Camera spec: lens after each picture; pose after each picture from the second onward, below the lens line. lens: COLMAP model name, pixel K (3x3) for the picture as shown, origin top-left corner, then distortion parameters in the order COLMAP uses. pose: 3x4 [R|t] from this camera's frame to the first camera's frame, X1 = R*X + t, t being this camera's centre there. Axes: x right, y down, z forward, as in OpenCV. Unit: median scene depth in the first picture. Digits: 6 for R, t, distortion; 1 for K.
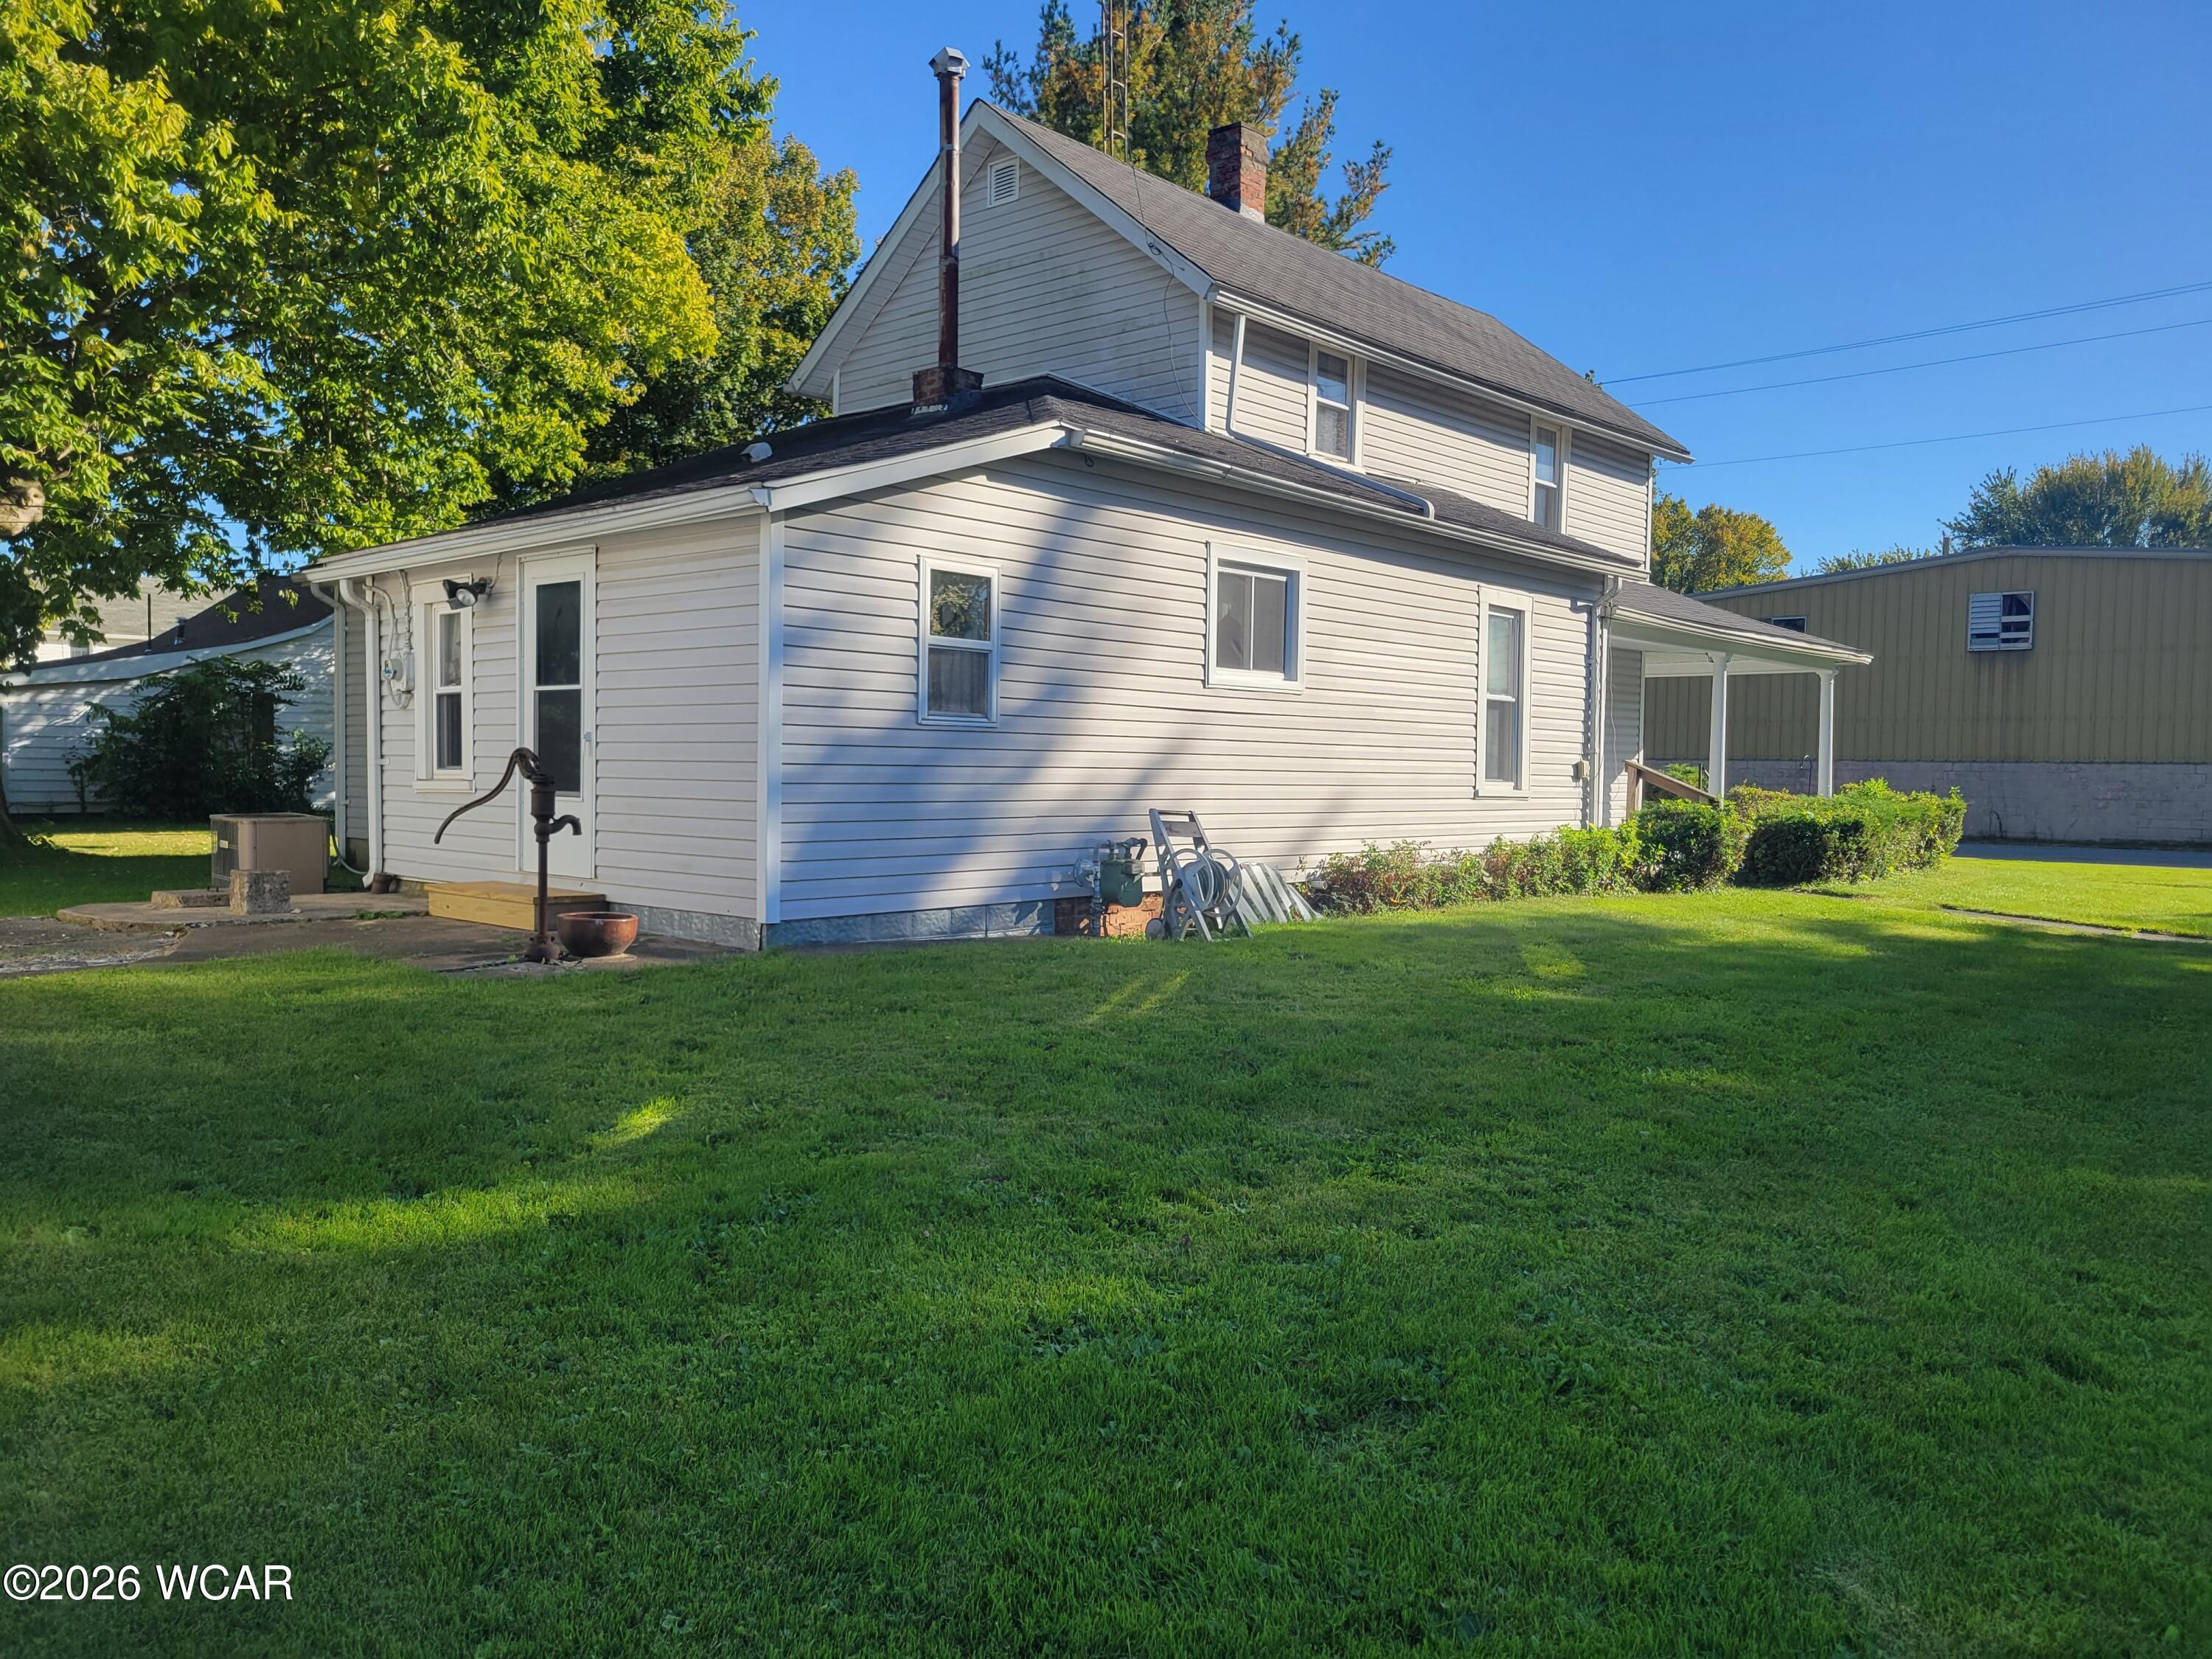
lens RADIAL K [[1668.0, 0, 1113.7], [0, 1668.0, 839.5], [0, 0, 1]] dist [0.070436, -0.050548]
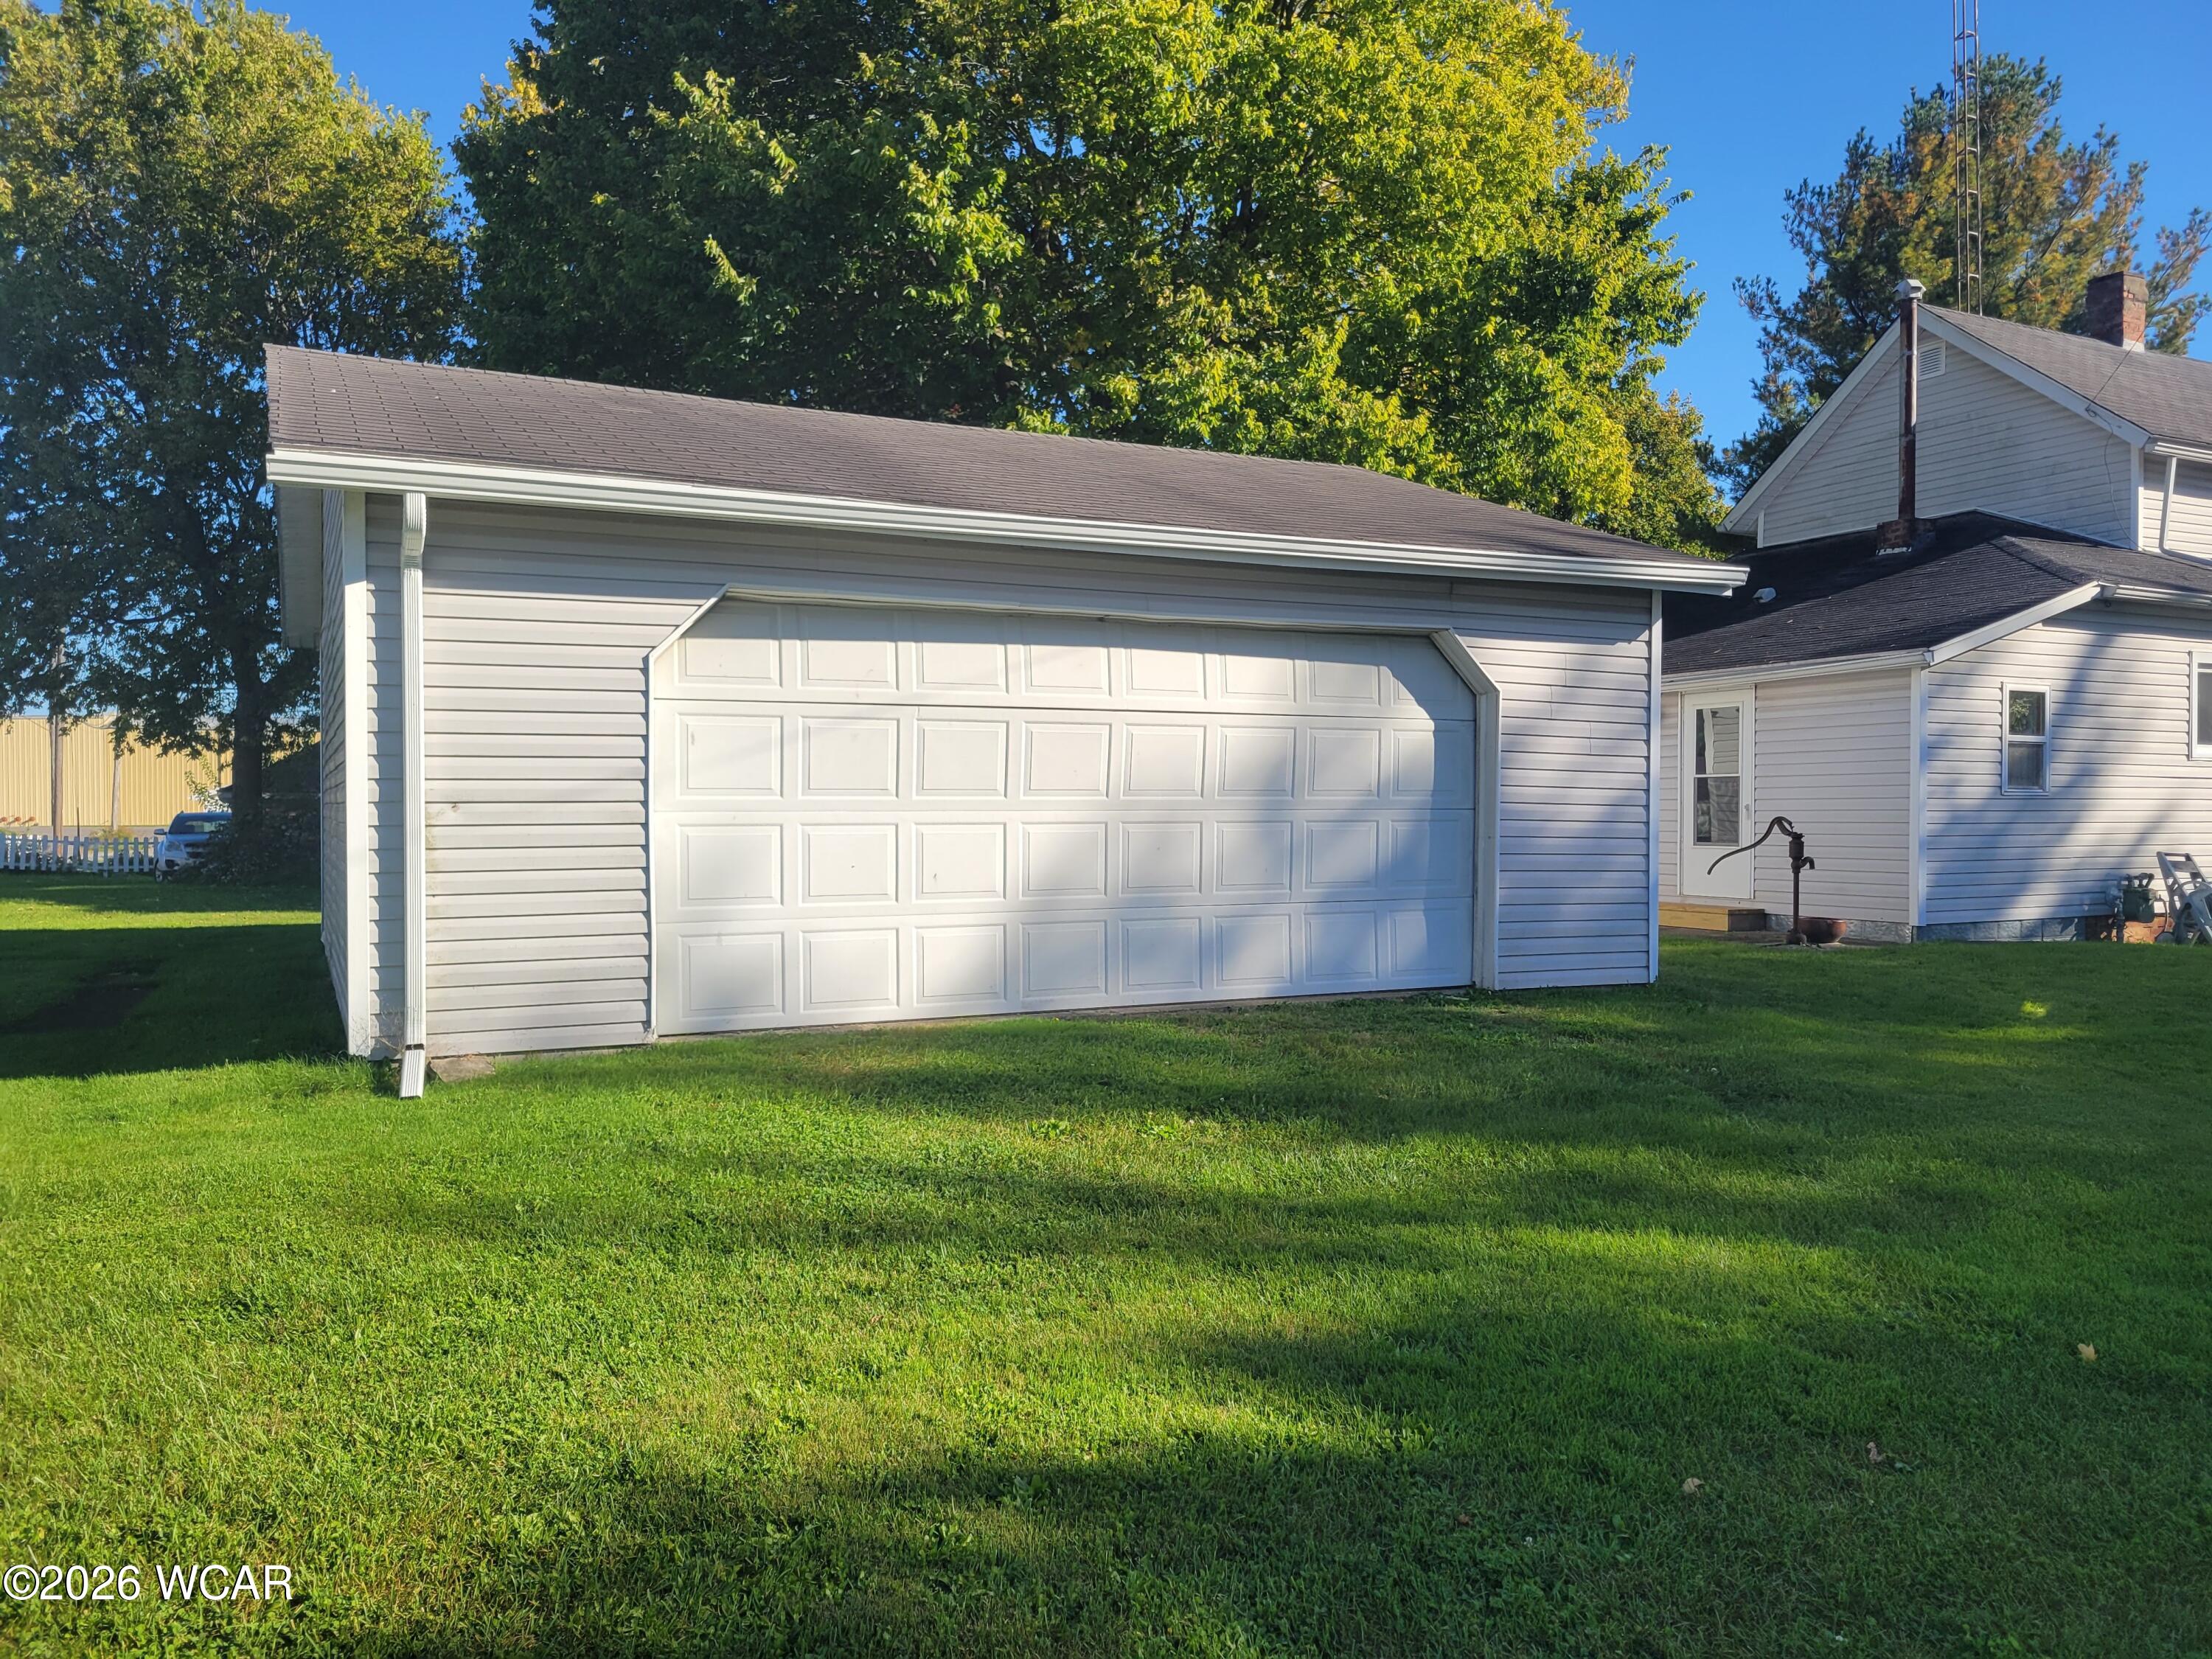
lens RADIAL K [[1668.0, 0, 1113.7], [0, 1668.0, 839.5], [0, 0, 1]] dist [0.070436, -0.050548]
pose [[0.935873, -0.008729, -0.352229, -0.215842], [-0.001410, 0.999592, -0.028519, 0.009461], [0.352335, 0.027187, 0.935479, -0.452204]]
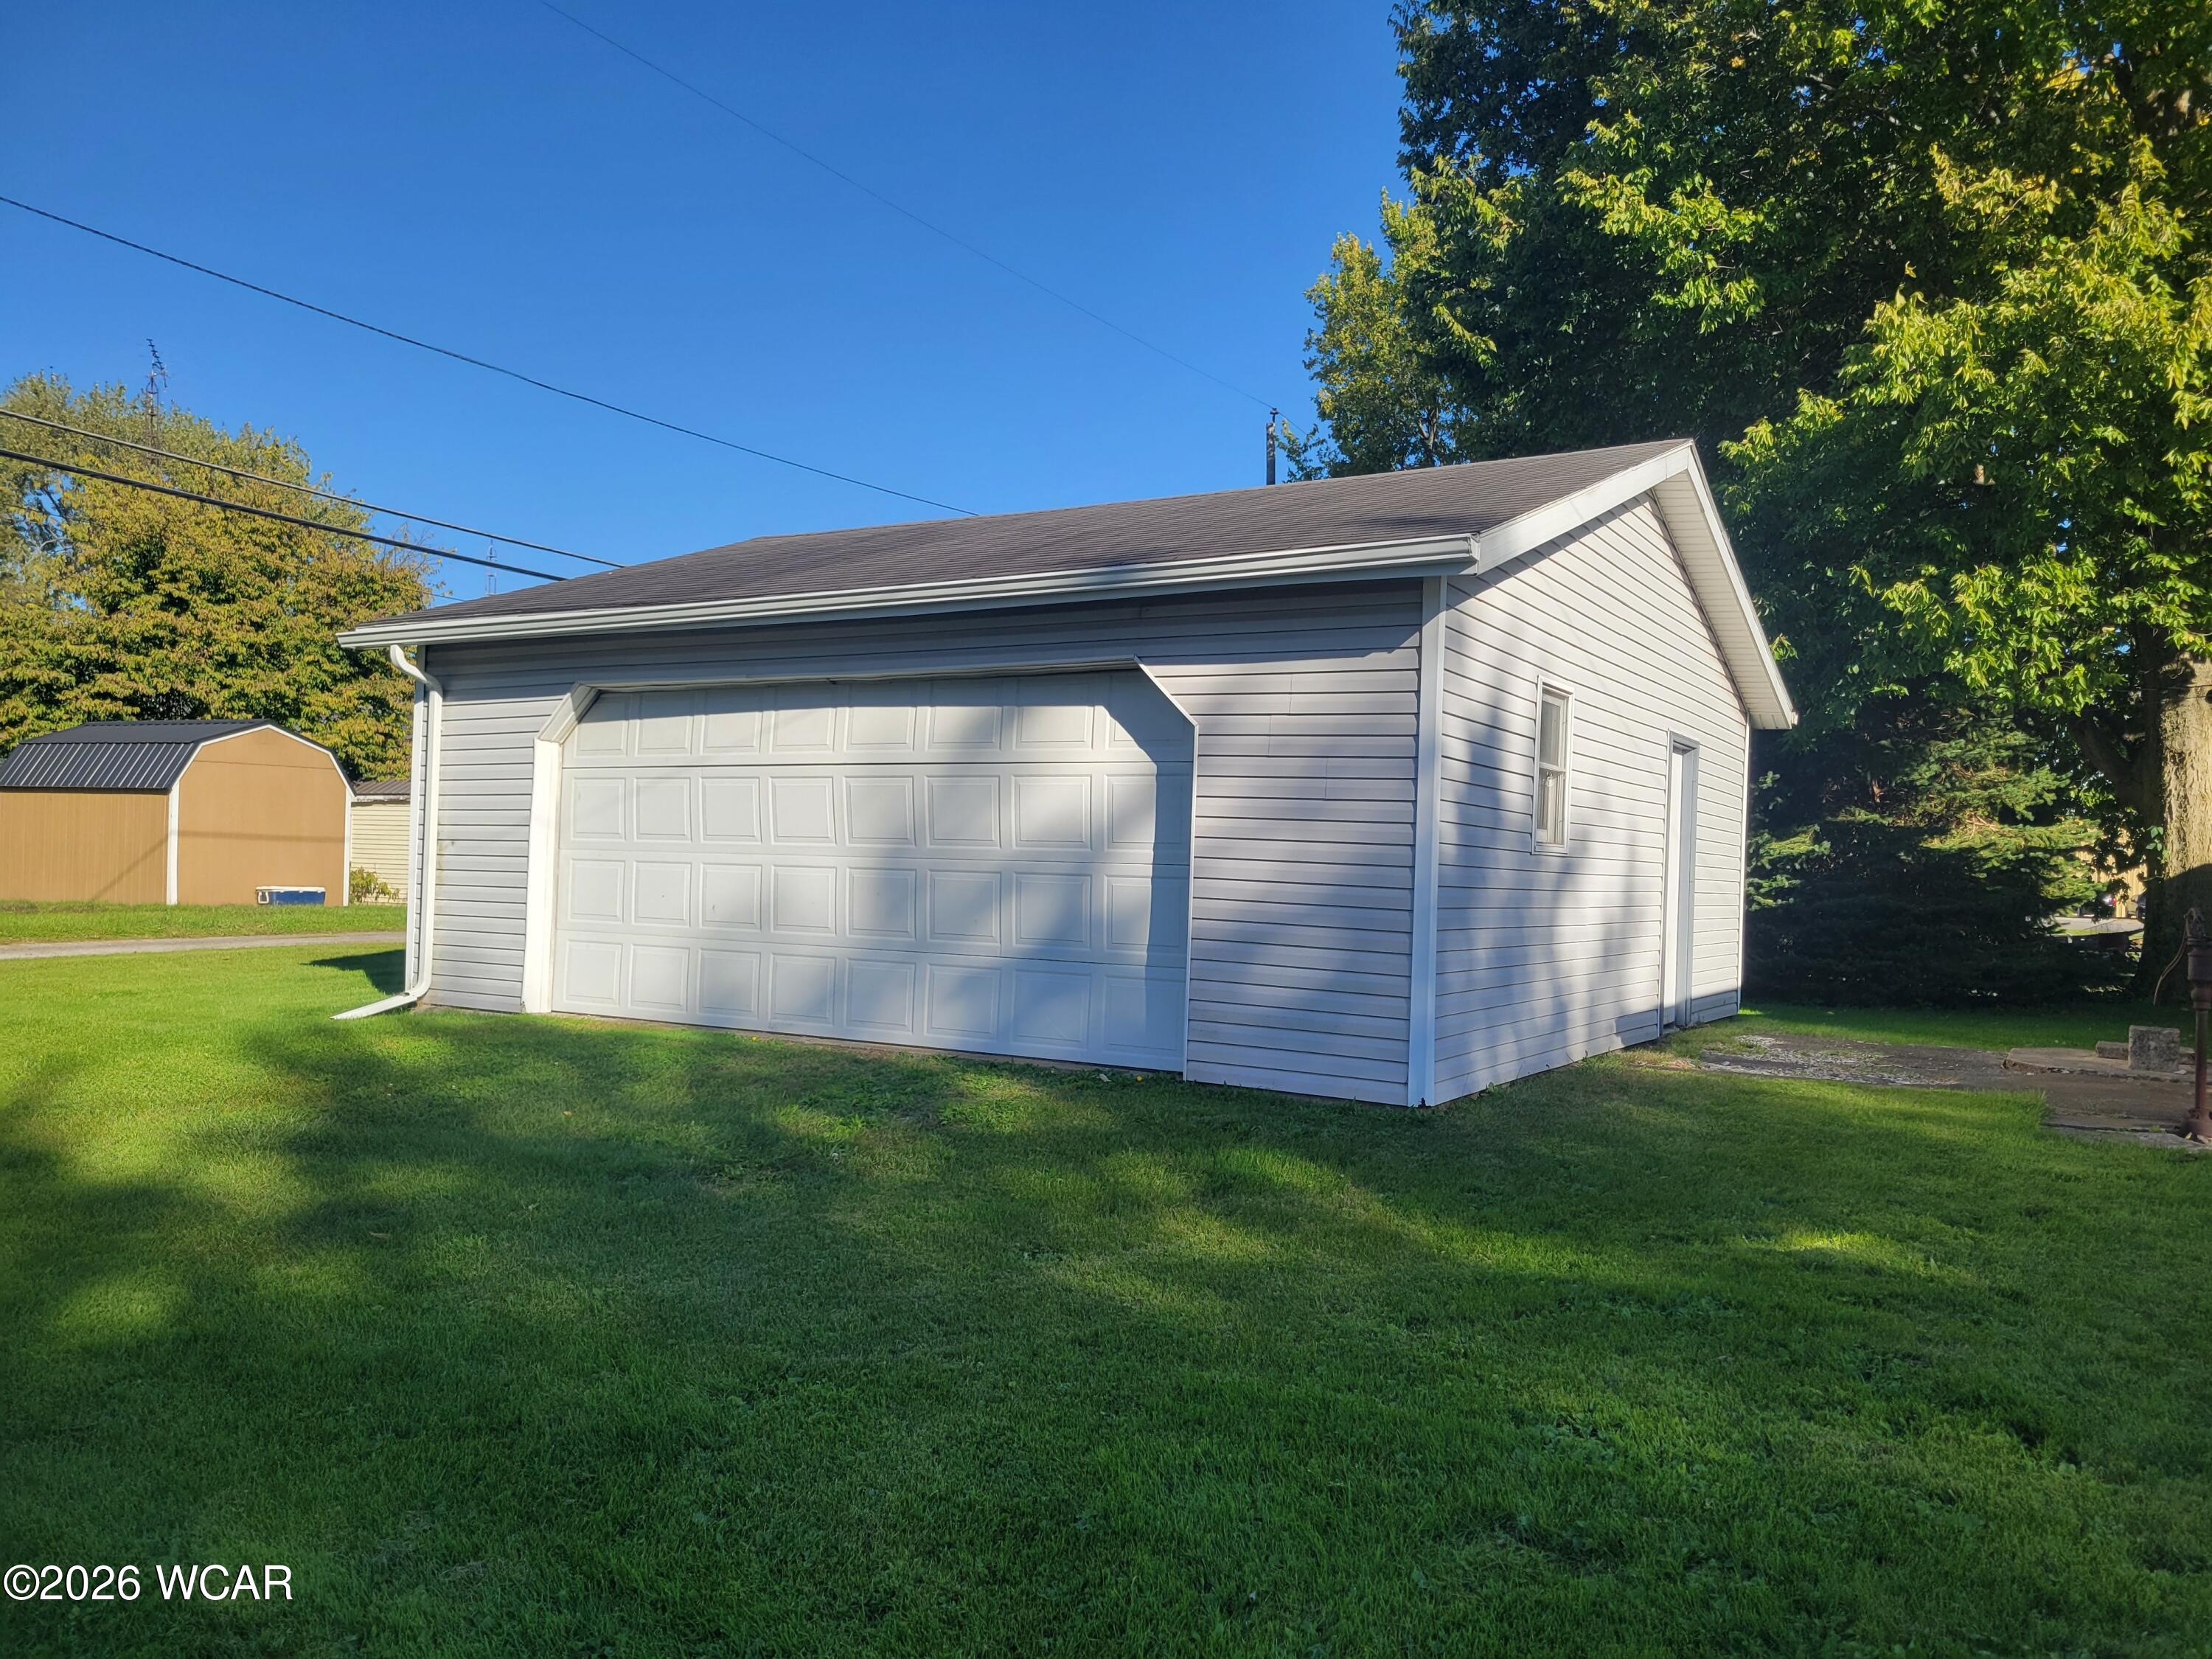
lens RADIAL K [[1668.0, 0, 1113.7], [0, 1668.0, 839.5], [0, 0, 1]] dist [0.070436, -0.050548]
pose [[0.196705, -0.025658, -0.980127, 0.261448], [-0.070284, 0.996717, -0.040198, -0.006672], [0.977940, 0.076794, 0.194256, 0.117383]]
